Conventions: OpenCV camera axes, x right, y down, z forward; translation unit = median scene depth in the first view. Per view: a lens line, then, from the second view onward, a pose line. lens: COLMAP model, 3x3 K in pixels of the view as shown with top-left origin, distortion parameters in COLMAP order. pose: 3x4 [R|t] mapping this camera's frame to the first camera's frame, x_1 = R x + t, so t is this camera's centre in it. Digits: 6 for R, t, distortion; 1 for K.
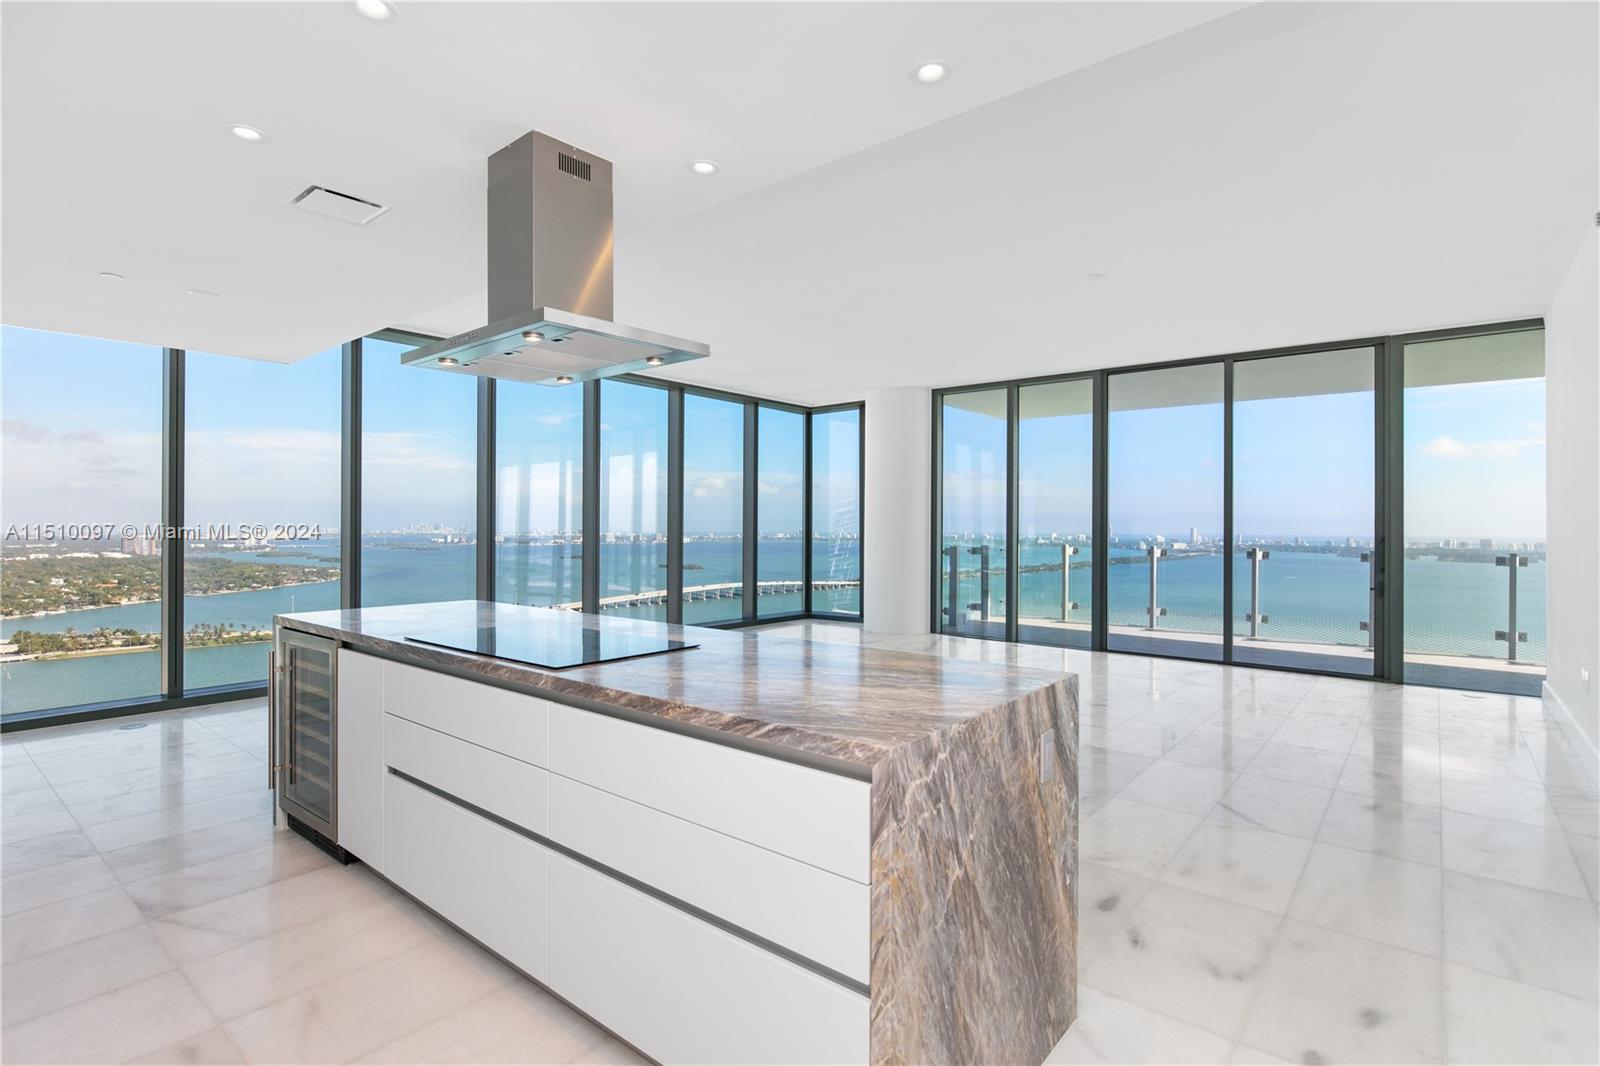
lens RADIAL K [[799.1, 0, 804.6], [0, 799.1, 526.7], [0, 0, 1]] dist [-0.001484, -0.001188]
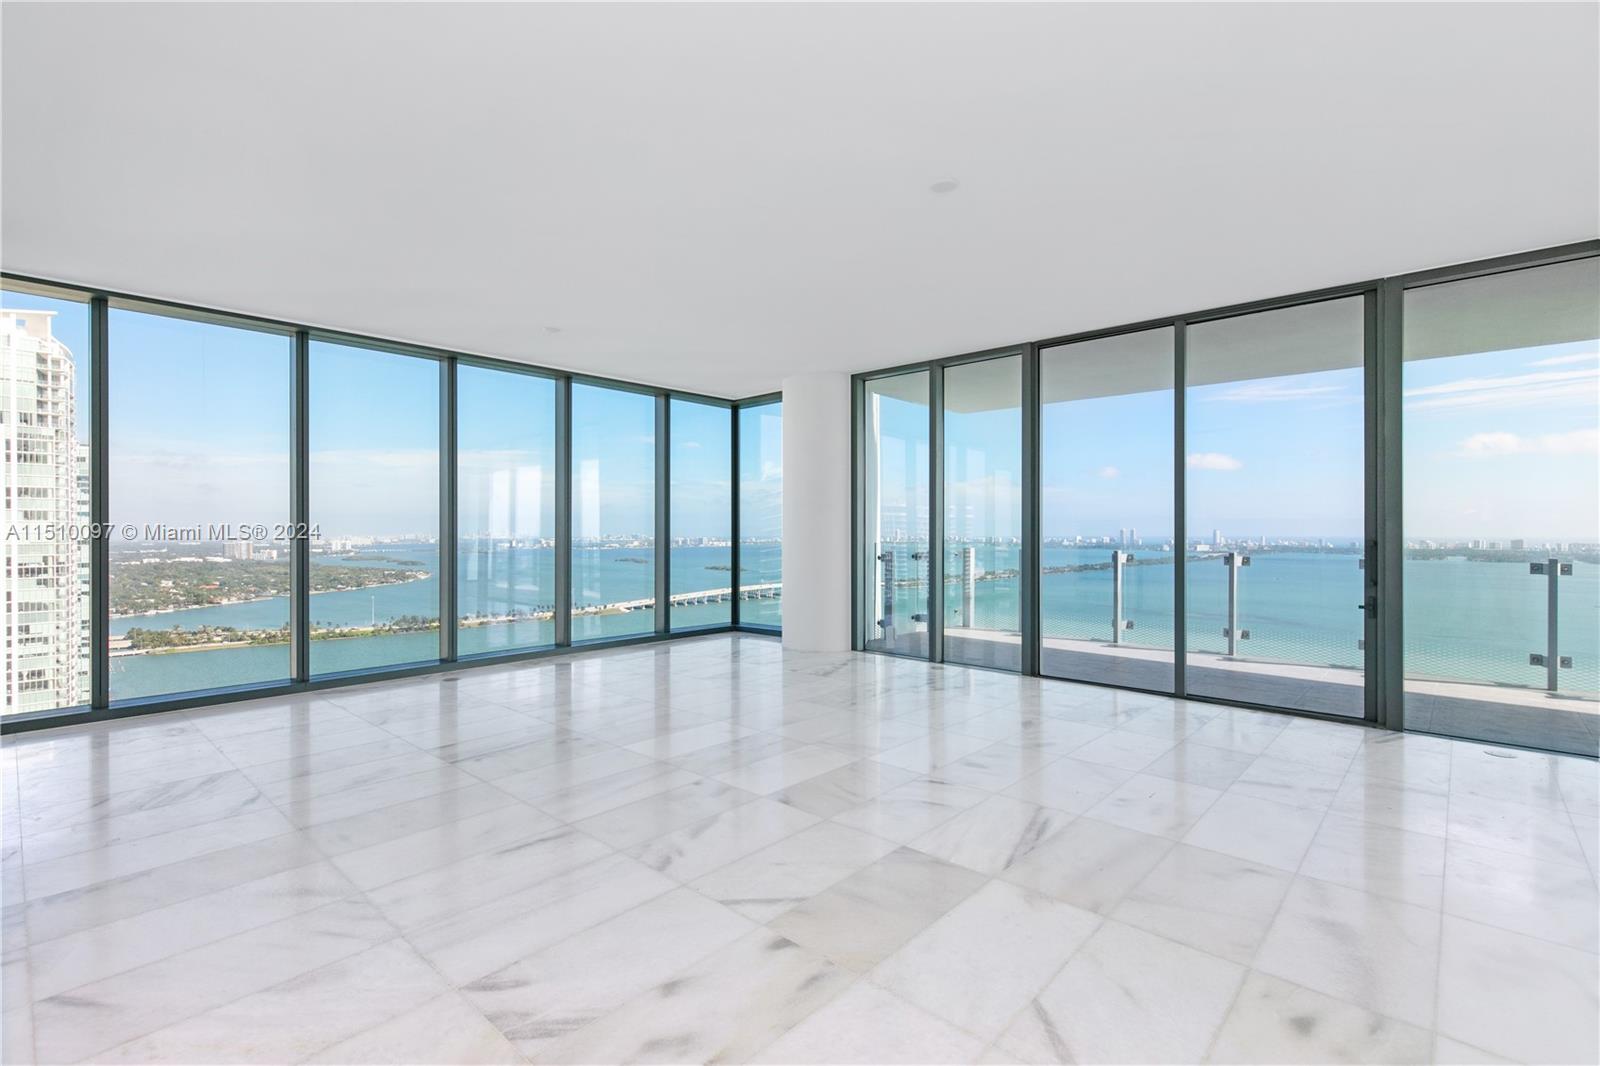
lens RADIAL K [[735.3, 0, 812.3], [0, 735.3, 532.1], [0, 0, 1]] dist [0.007914, 0.000365]
pose [[0.998540, -0.004399, -0.053844, 0.167694], [0.004453, 0.999990, 0.000872, 0.001707], [0.053840, -0.001111, 0.998549, 0.196163]]
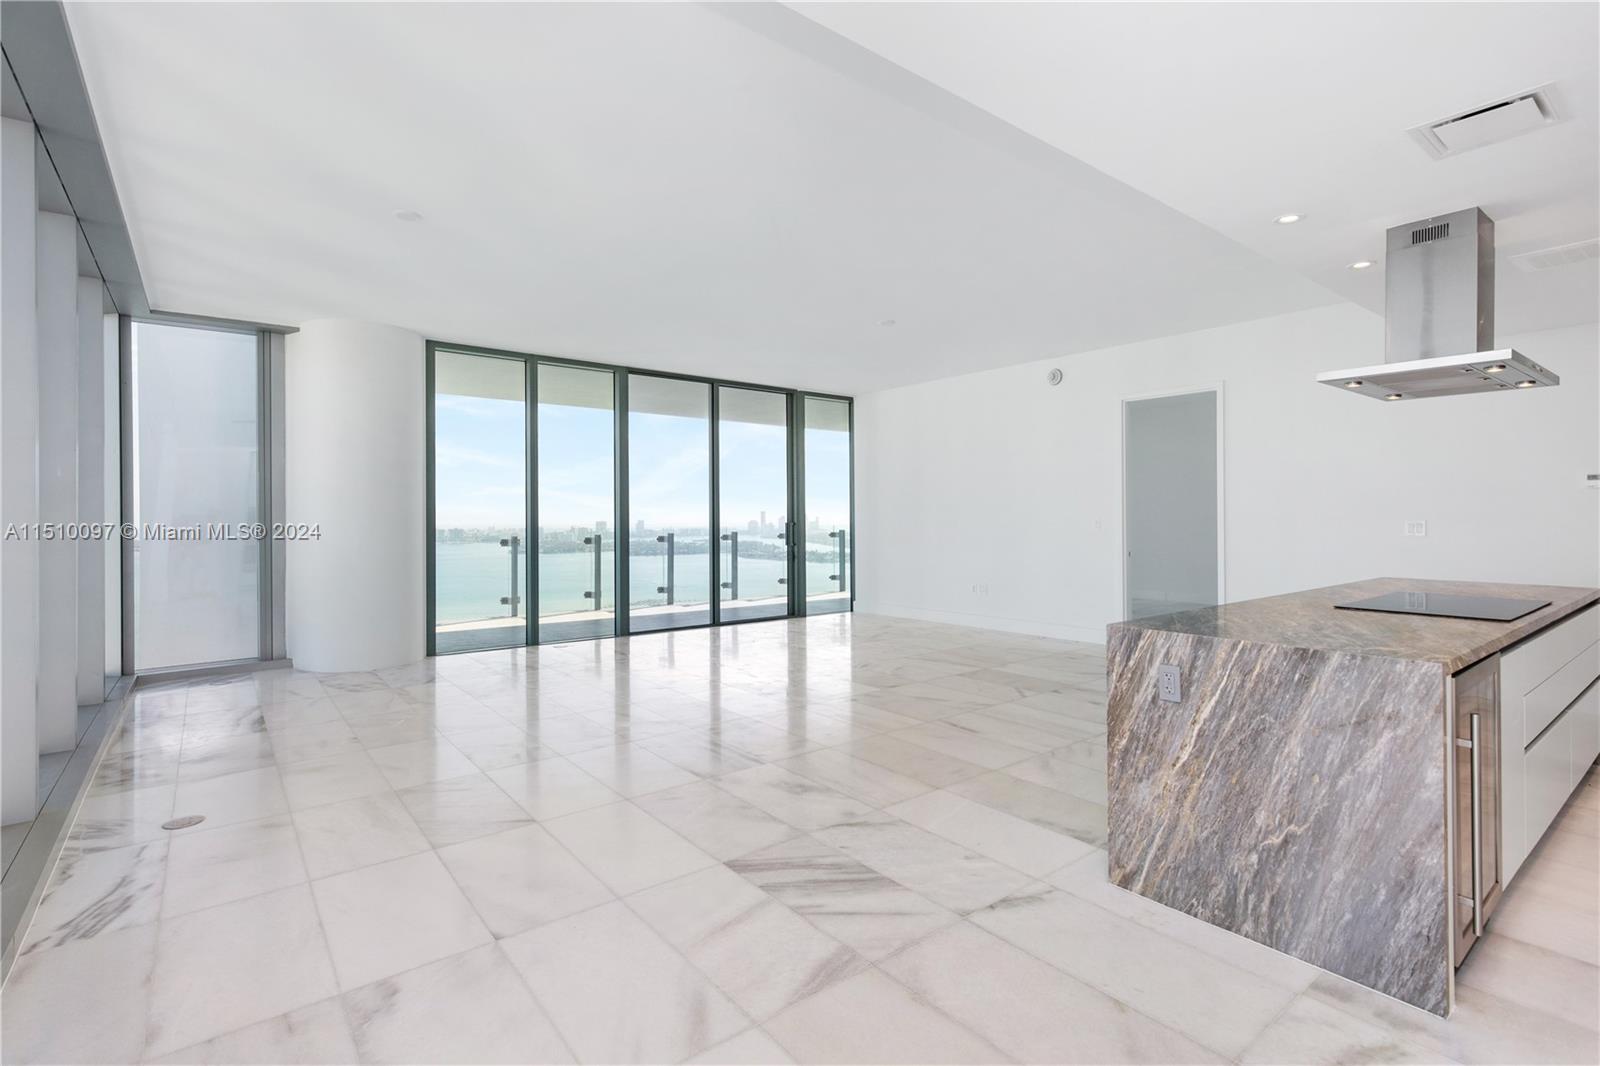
lens RADIAL K [[735.3, 0, 814.0], [0, 735.3, 509.7], [0, 0, 1]] dist [0.007914, 0.000365]
pose [[0.205624, 0.005274, 0.978617, -0.486162], [0.006685, 0.999955, -0.006794, -0.000126], [-0.978608, 0.007939, 0.205579, 0.519381]]
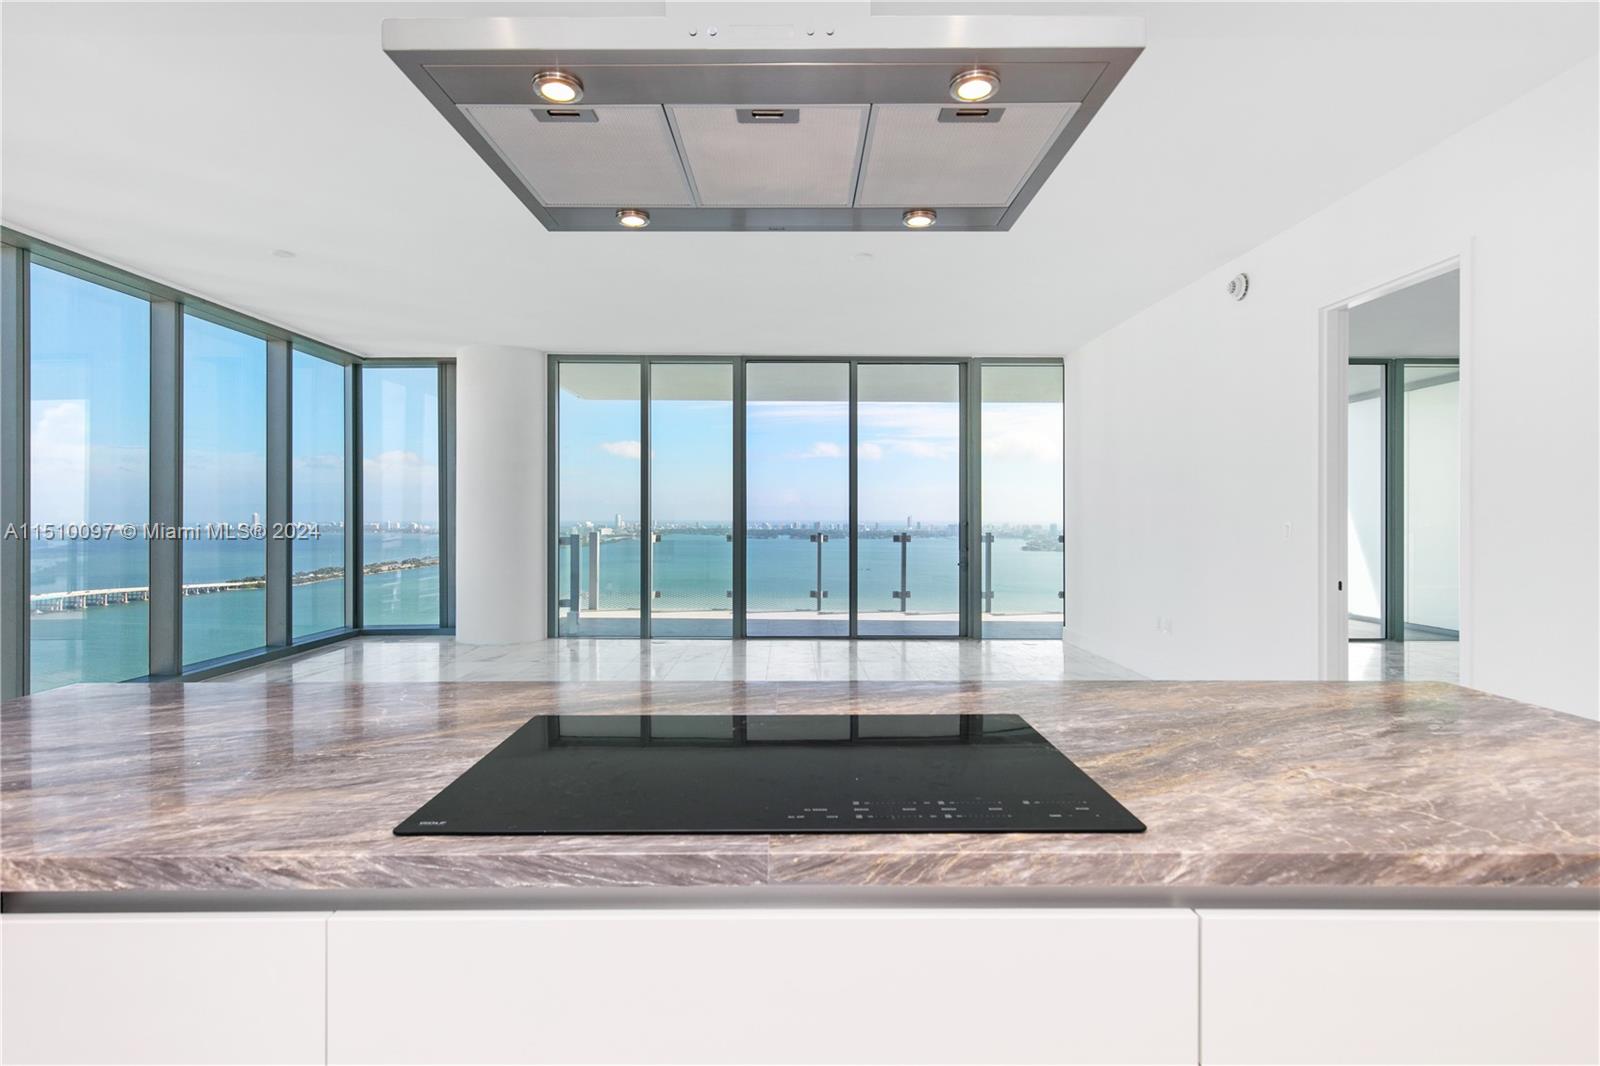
lens RADIAL K [[777.6, 0, 808.1], [0, 777.6, 510.0], [0, 0, 1]] dist [0.005815, 0.000625]
pose [[0.764772, 0.001039, 0.644300, -0.175946], [0.002167, 0.999989, -0.004184, 0.000223], [-0.644297, 0.004595, 0.764761, 0.188725]]
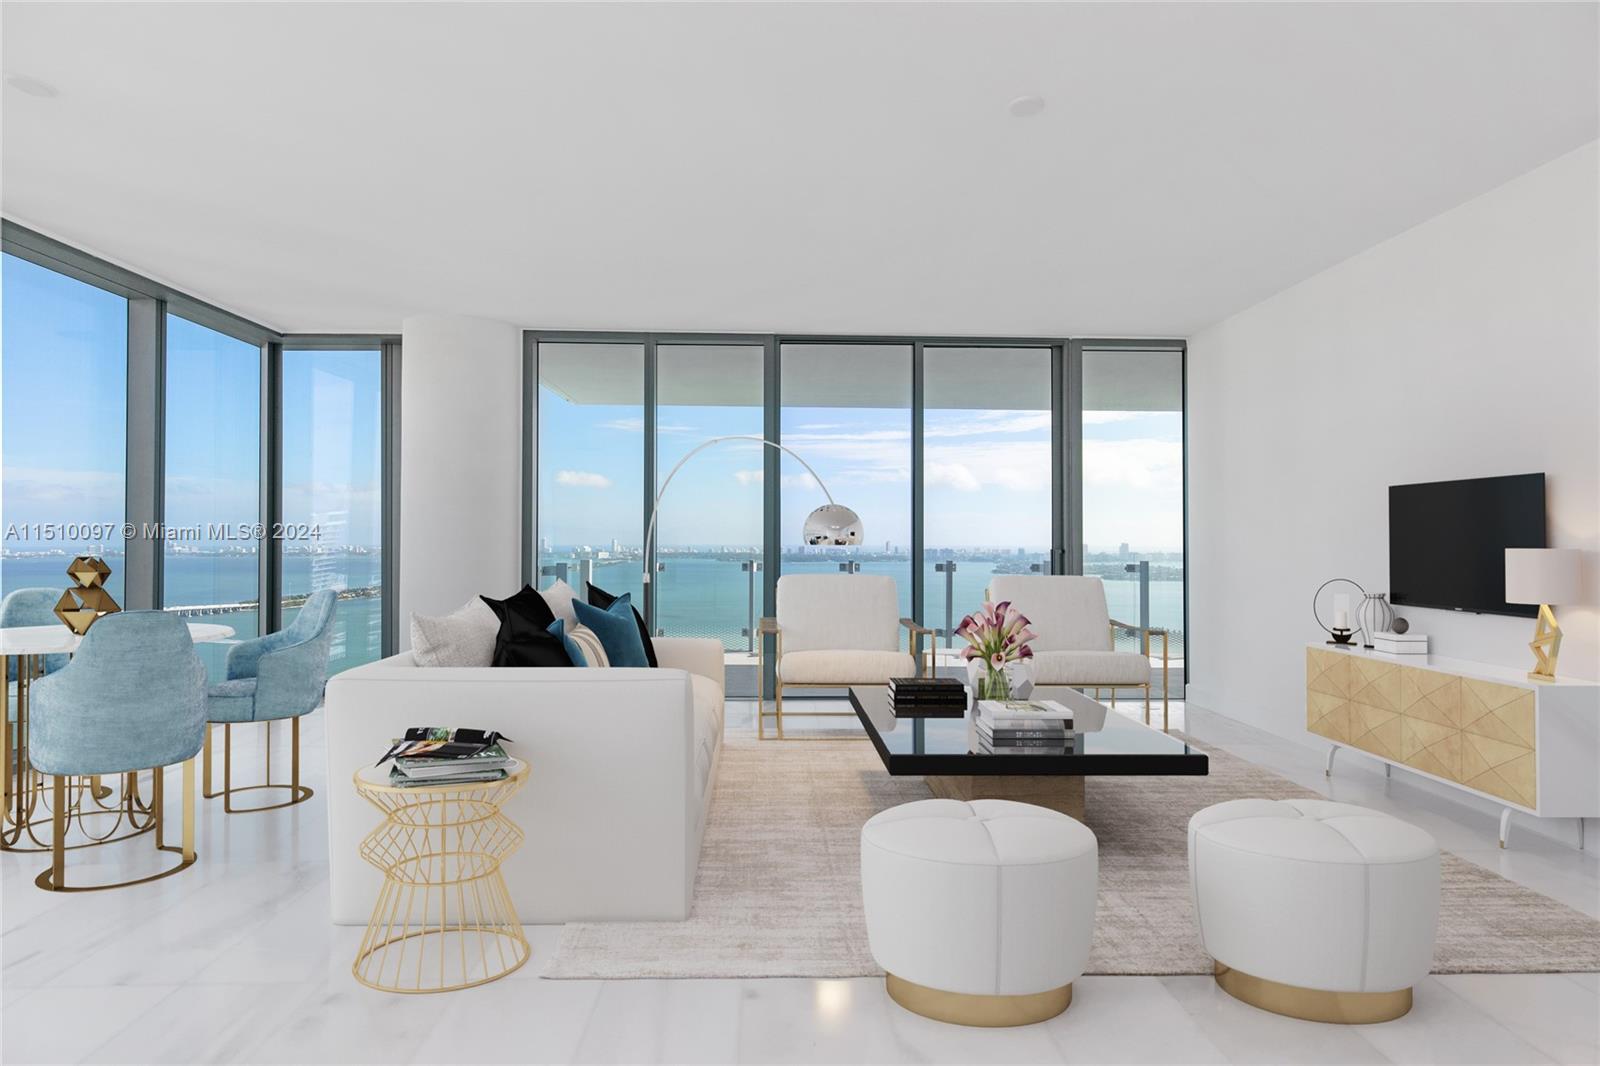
lens RADIAL K [[735.3, 0, 802.4], [0, 735.3, 541.7], [0, 0, 1]] dist [0.007914, 0.000365]
pose [[0.757895, -0.004120, 0.652364, -0.067702], [0.001044, 0.999986, 0.005103, 0.000012], [-0.652376, -0.003187, 0.757889, 0.409086]]
